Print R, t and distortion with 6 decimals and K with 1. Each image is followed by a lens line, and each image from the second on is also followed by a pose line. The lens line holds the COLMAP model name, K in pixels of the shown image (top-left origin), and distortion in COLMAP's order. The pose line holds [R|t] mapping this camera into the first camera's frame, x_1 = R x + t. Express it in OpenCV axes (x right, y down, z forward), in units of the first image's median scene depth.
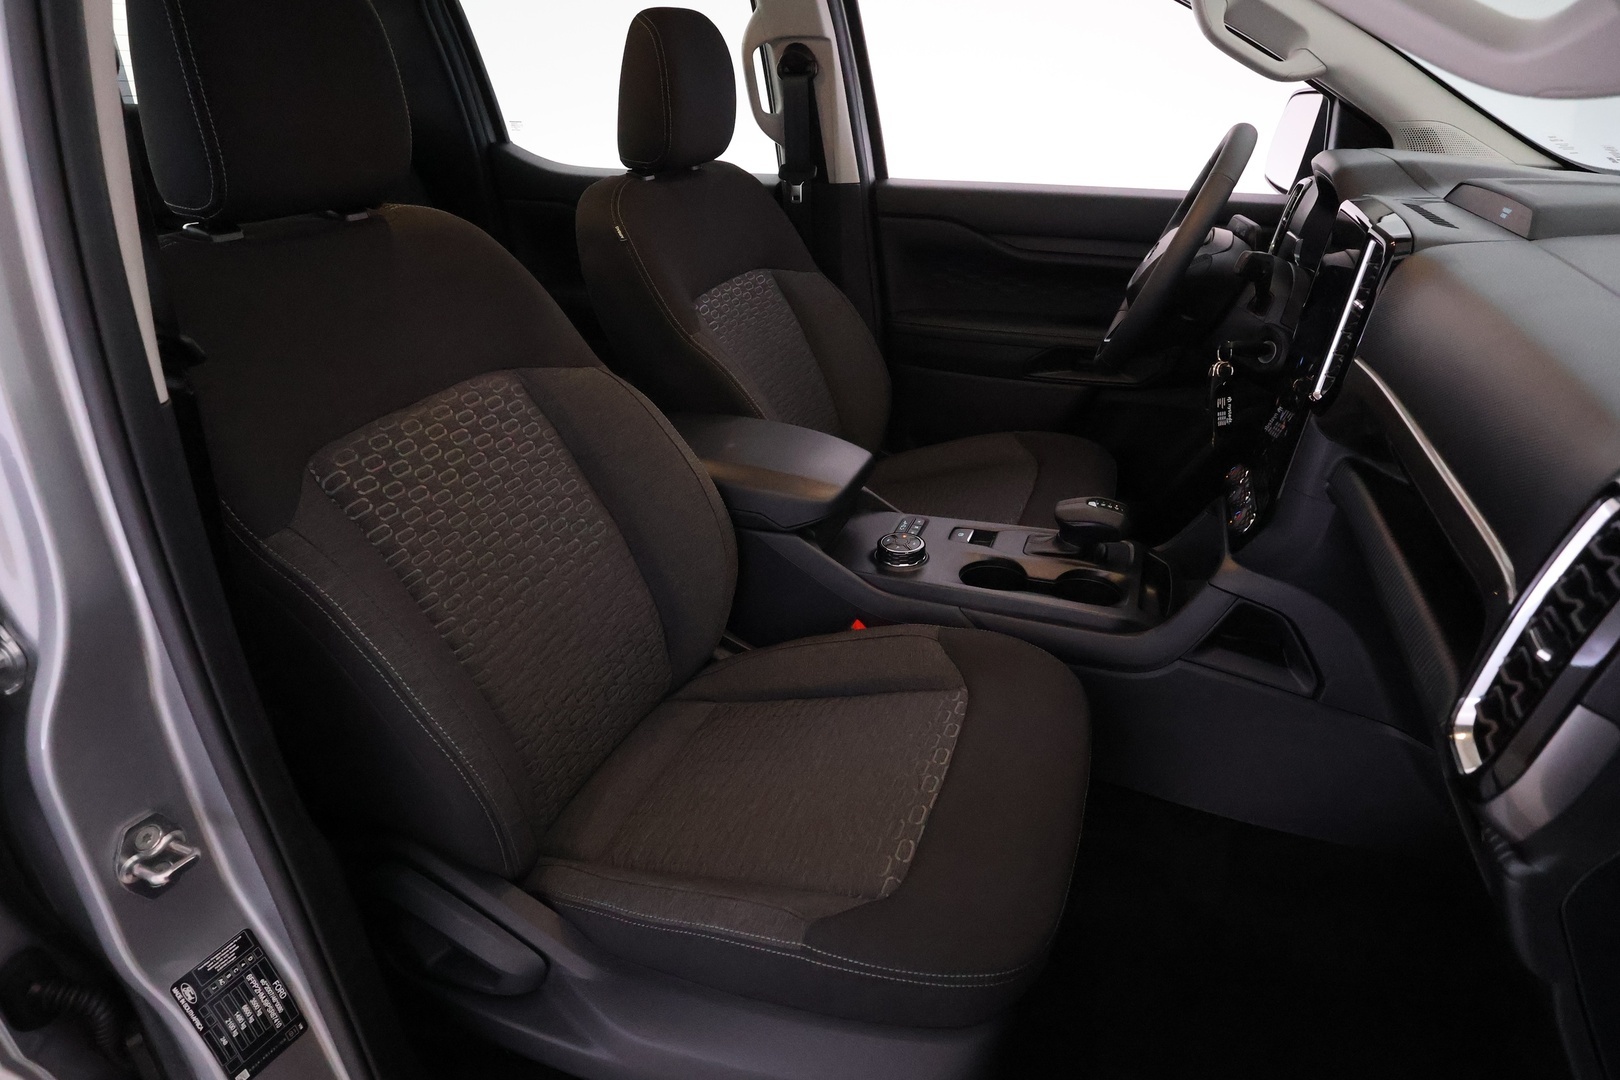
lens RADIAL K [[919.0, 0, 811.9], [0, 919.0, 550.0], [0, 0, 1]] dist [0.004430, 0.000321]
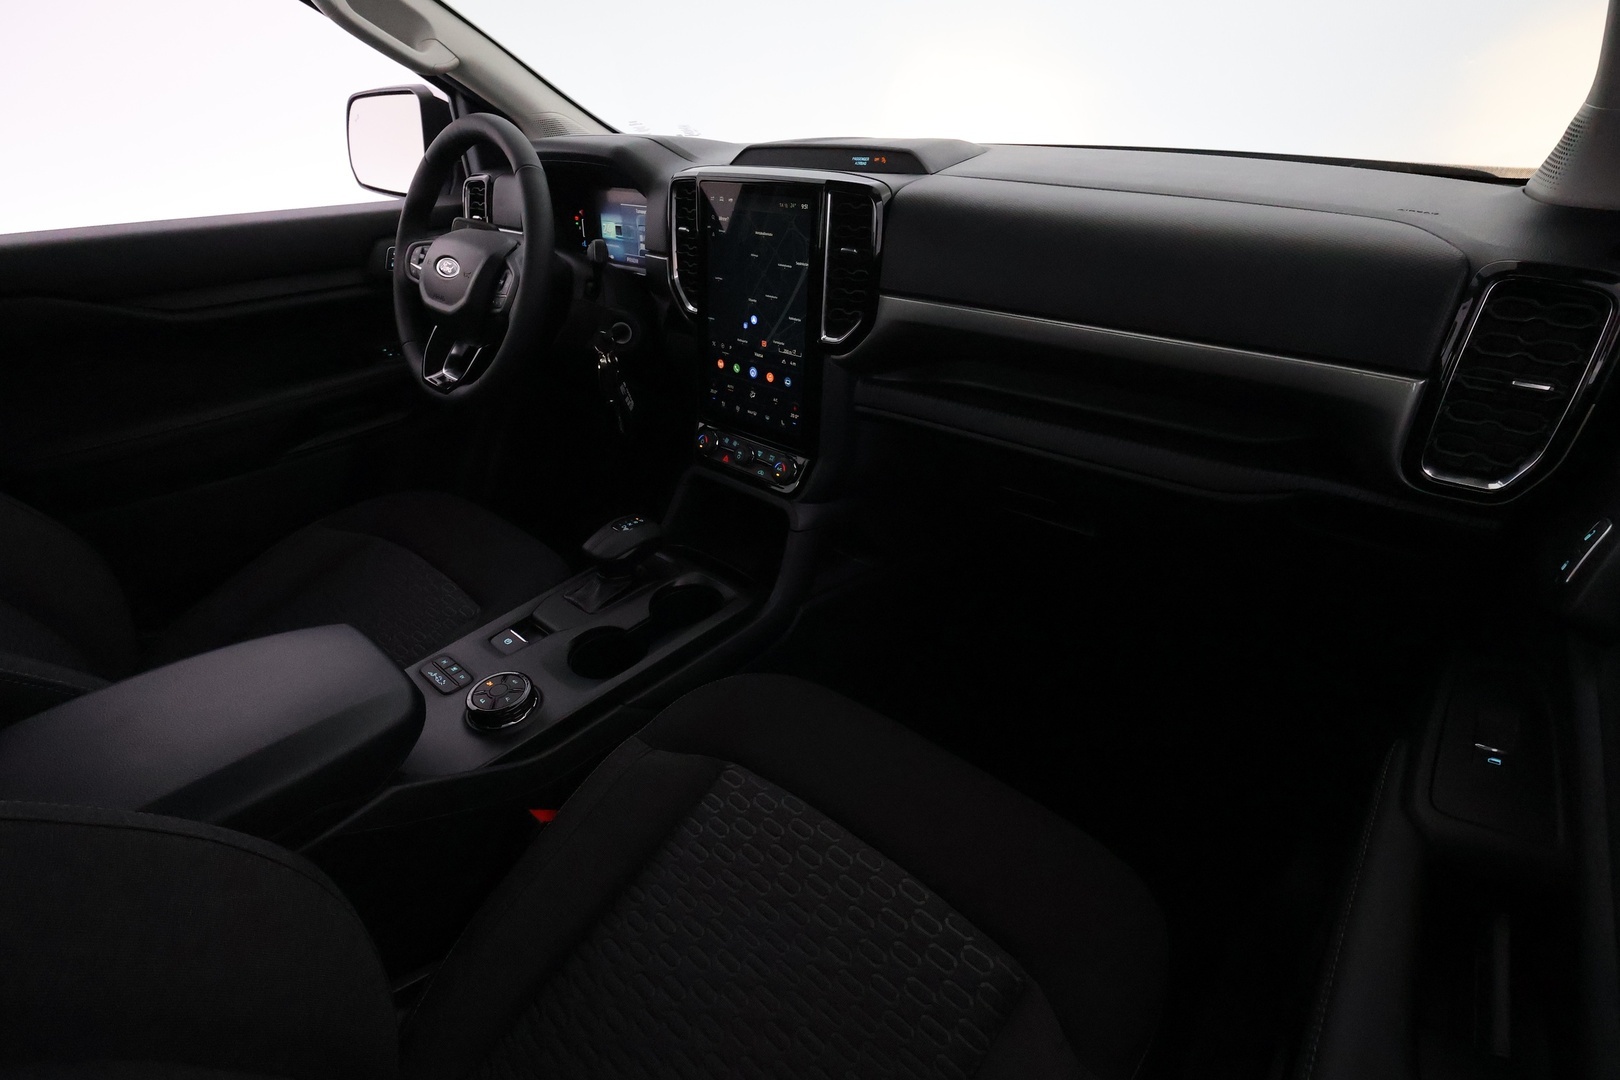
lens RADIAL K [[750.9, 0, 810.6], [0, 750.9, 543.7], [0, 0, 1]] dist [-0.003824, 0.000877]
pose [[0.362761, -0.480056, 0.798718, -0.245027], [0.438512, 0.844214, 0.308237, -0.190236], [-0.822260, 0.238432, 0.516758, 0.454175]]
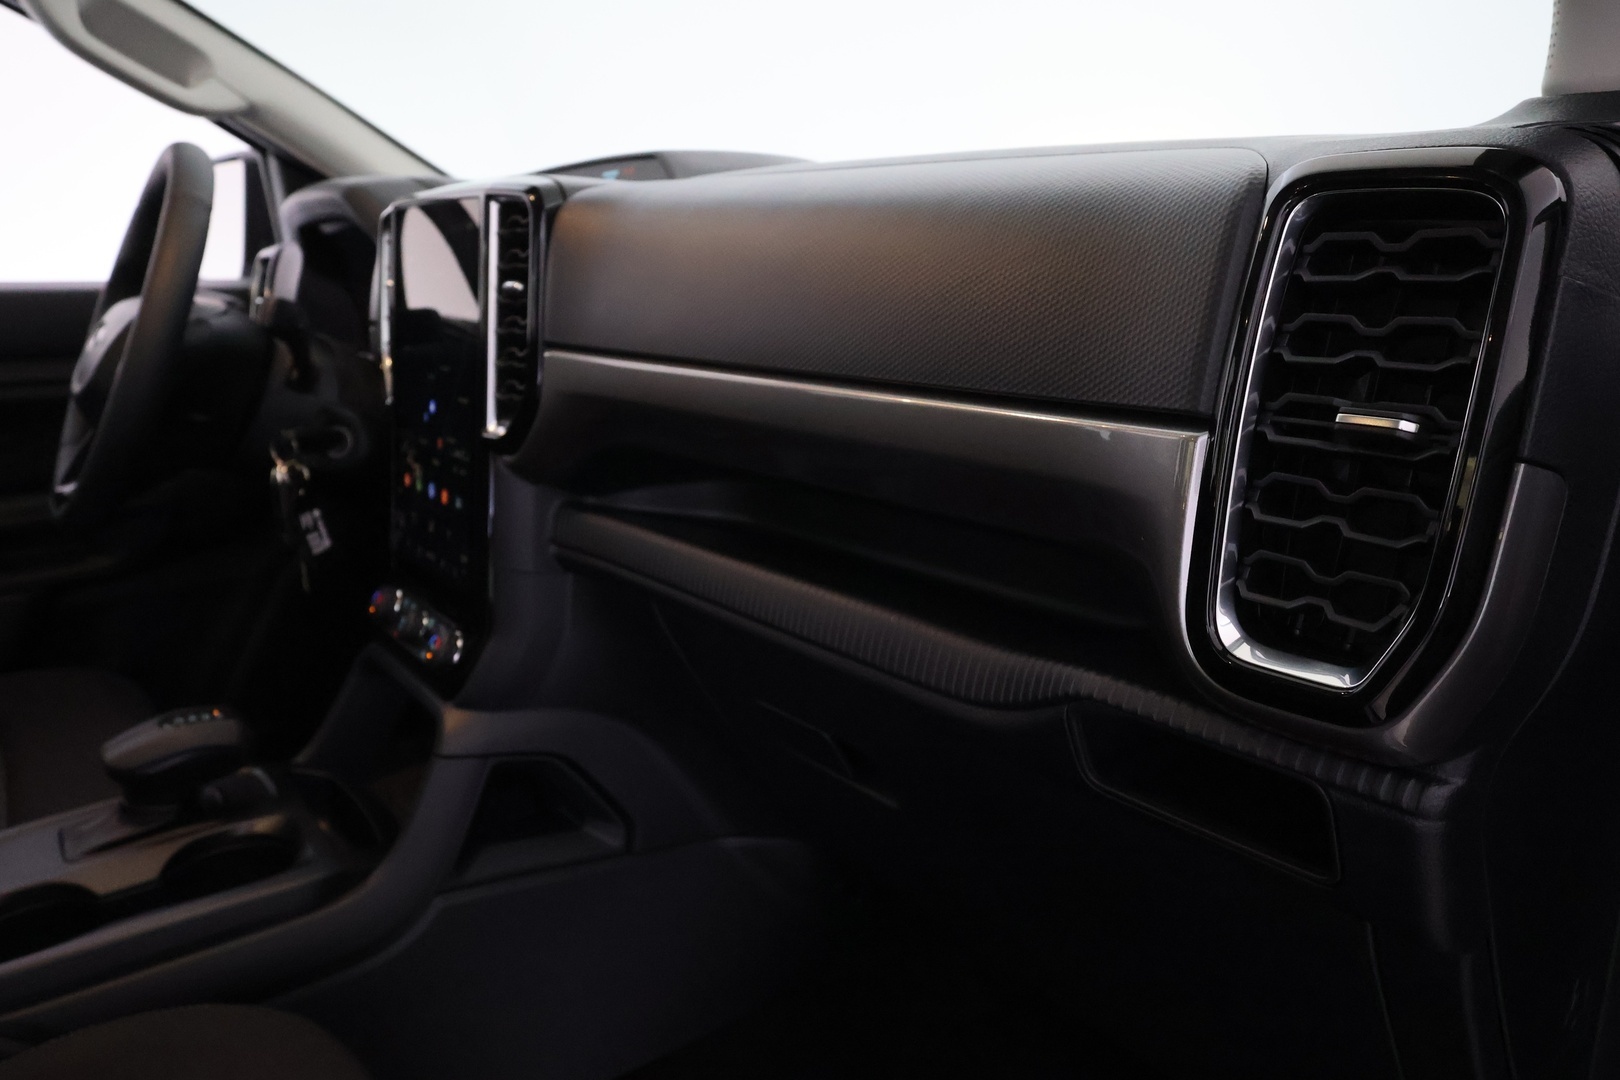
lens RADIAL K [[1092.1, 0, 813.2], [0, 1092.1, 541.3], [0, 0, 1]] dist [0.006451, 0.002458]
pose [[0.541552, -0.210247, 0.813952, -0.005190], [0.389848, 0.920626, -0.021578, 0.014810], [-0.744809, 0.329003, 0.580532, 0.283464]]
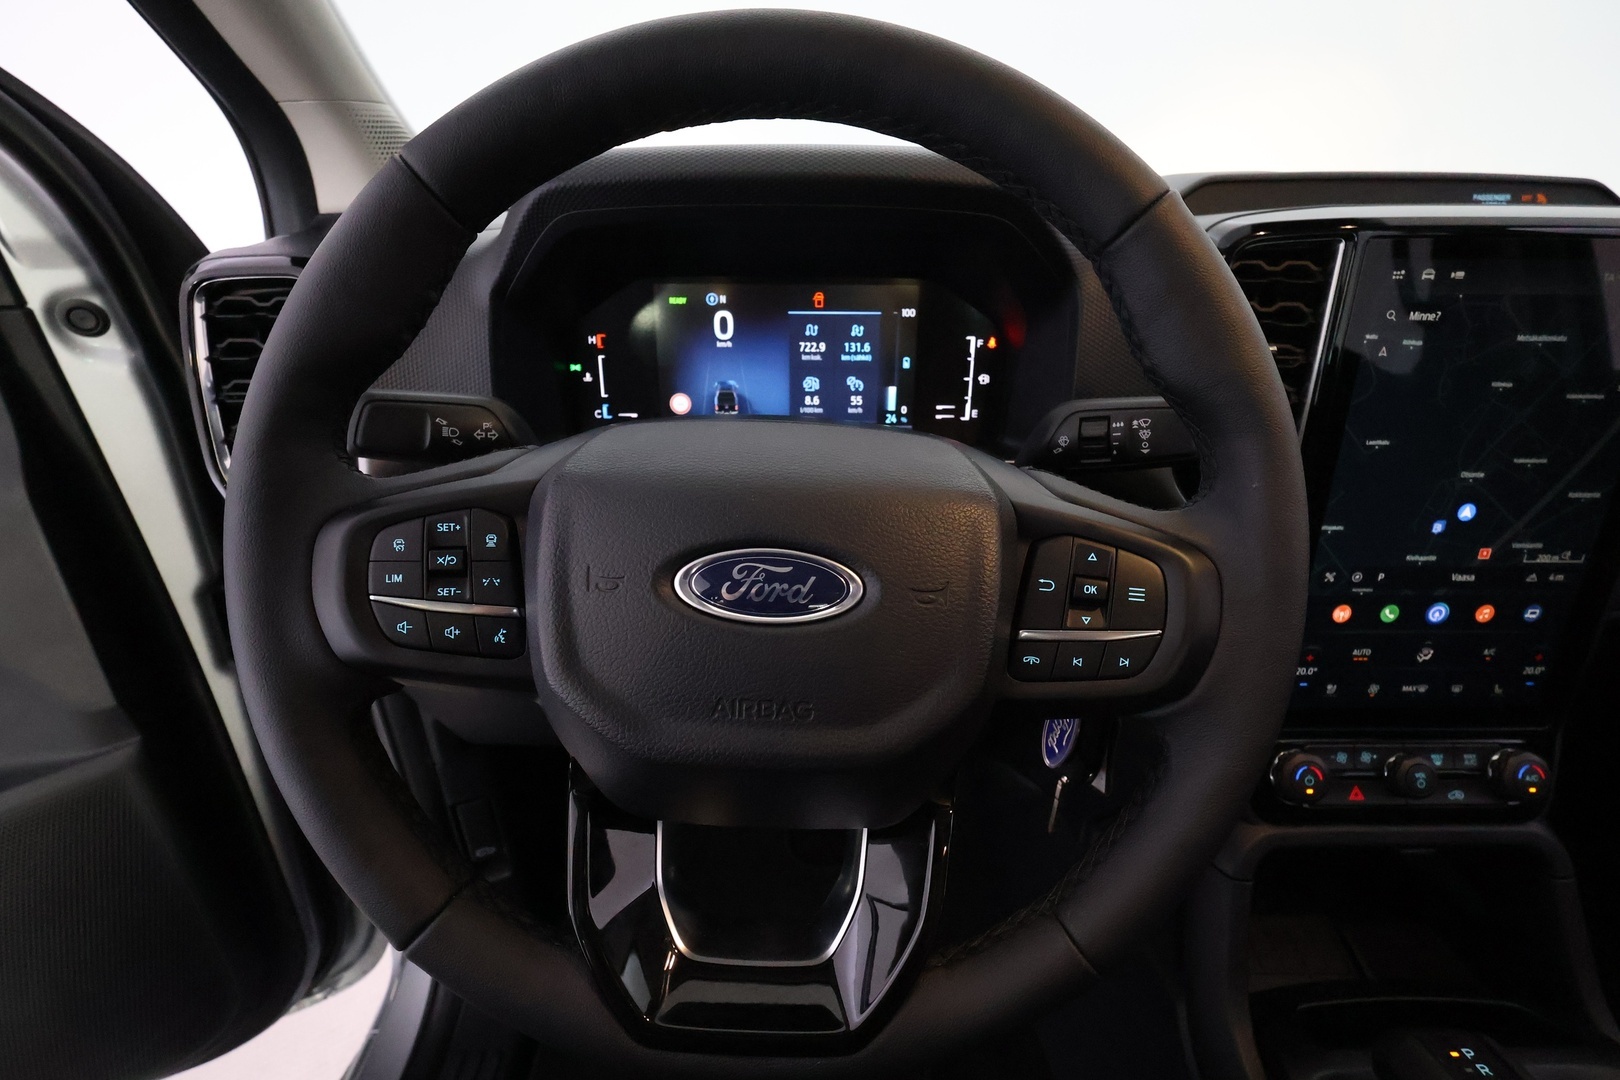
lens RADIAL K [[750.9, 0, 803.7], [0, 750.9, 544.7], [0, 0, 1]] dist [-0.003824, 0.000877]
pose [[-0.362042, -0.389535, 0.846869, 0.248981], [0.411074, 0.748672, 0.520104, -0.481822], [-0.836626, 0.536426, -0.110923, 1.155678]]
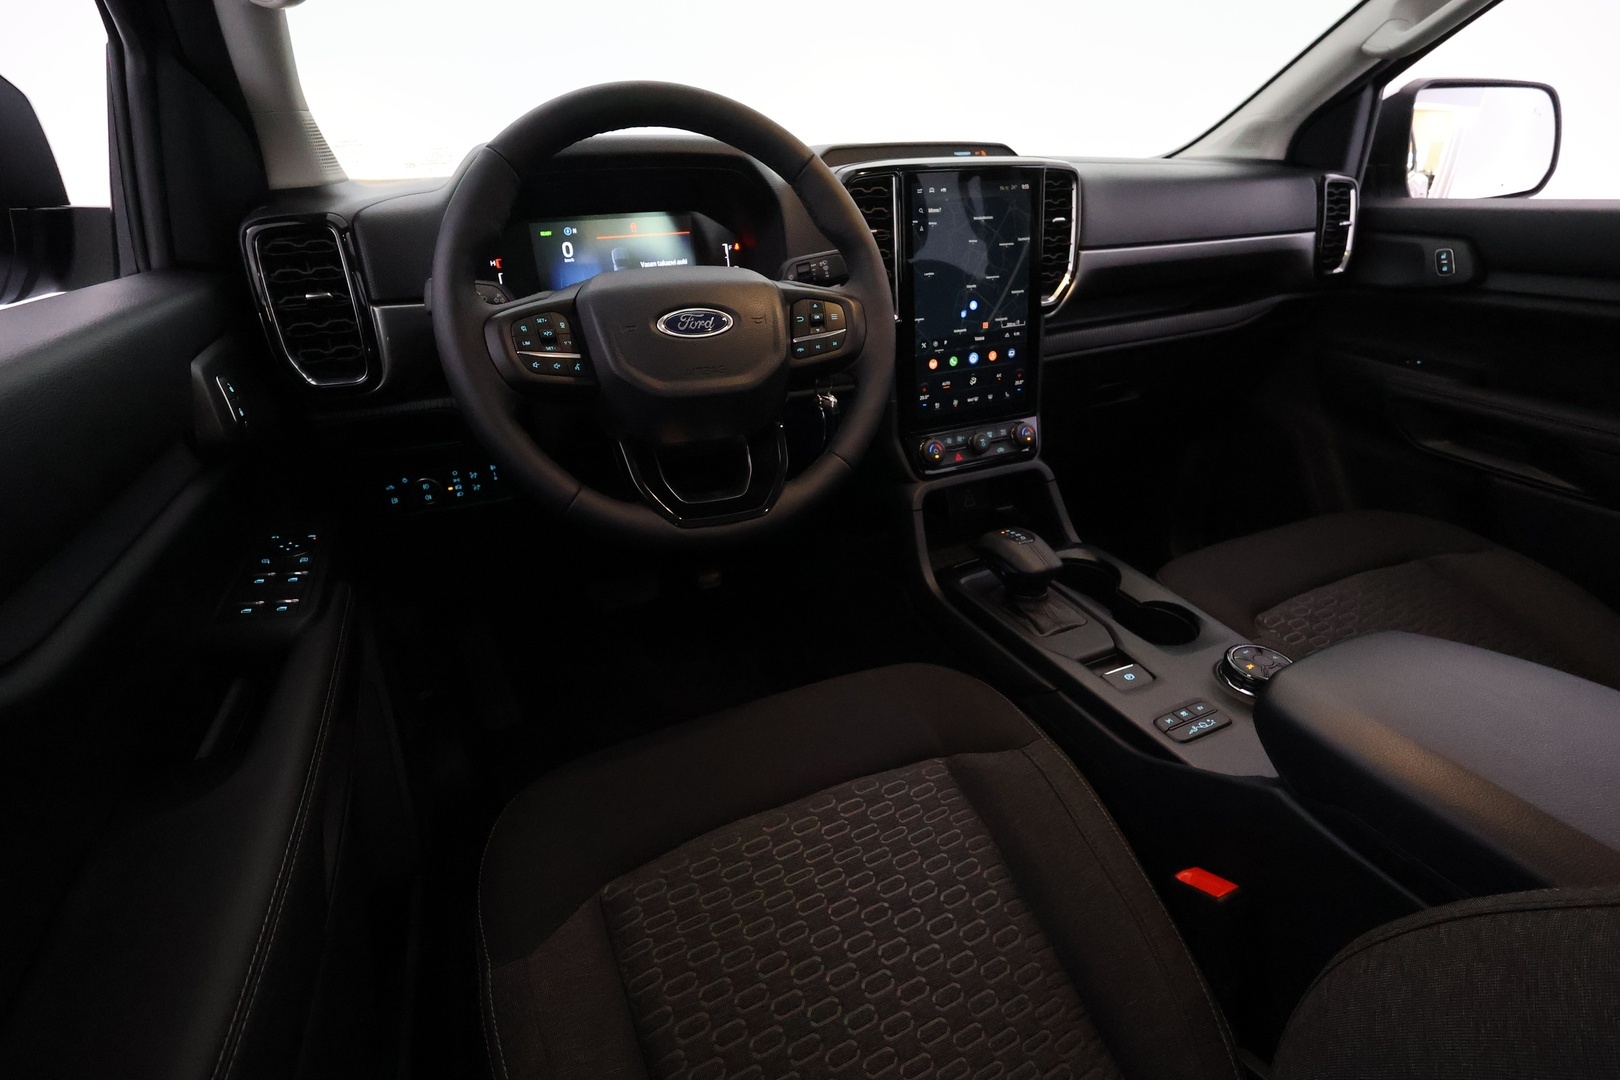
lens RADIAL K [[750.9, 0, 812.7], [0, 750.9, 544.5], [0, 0, 1]] dist [-0.003824, 0.000877]
pose [[-0.707468, -0.299974, 0.639925, -0.000409], [0.339611, 0.649771, 0.680046, -0.589842], [-0.619801, 0.698437, -0.357817, 1.383551]]
